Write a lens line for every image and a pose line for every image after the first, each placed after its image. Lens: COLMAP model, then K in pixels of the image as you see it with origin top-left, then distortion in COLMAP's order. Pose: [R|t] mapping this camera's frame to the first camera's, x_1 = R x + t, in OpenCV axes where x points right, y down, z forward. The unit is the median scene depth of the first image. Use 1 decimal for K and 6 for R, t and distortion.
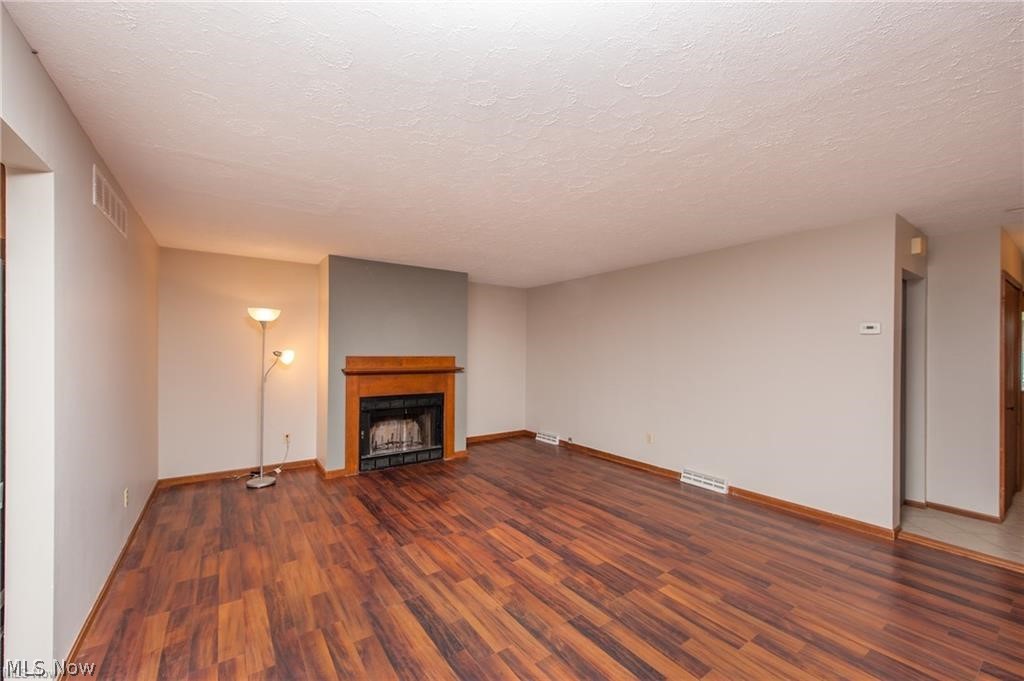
lens RADIAL K [[395.9, 0, 512.1], [0, 395.9, 351.3], [0, 0, 1]] dist [0.003017, -0.001029]
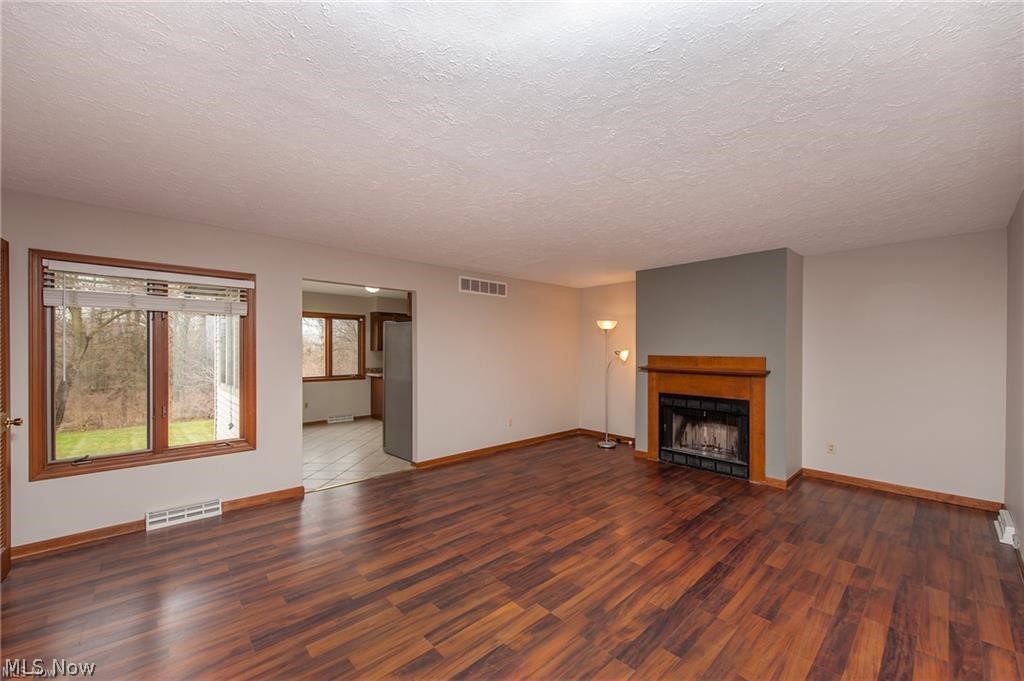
lens RADIAL K [[395.9, 0, 513.3], [0, 395.9, 345.4], [0, 0, 1]] dist [0.003017, -0.001029]
pose [[0.160370, -0.012436, -0.986979, 0.685143], [-0.002514, 0.999912, -0.013007, -0.000546], [0.987054, 0.004567, 0.160324, 0.441027]]
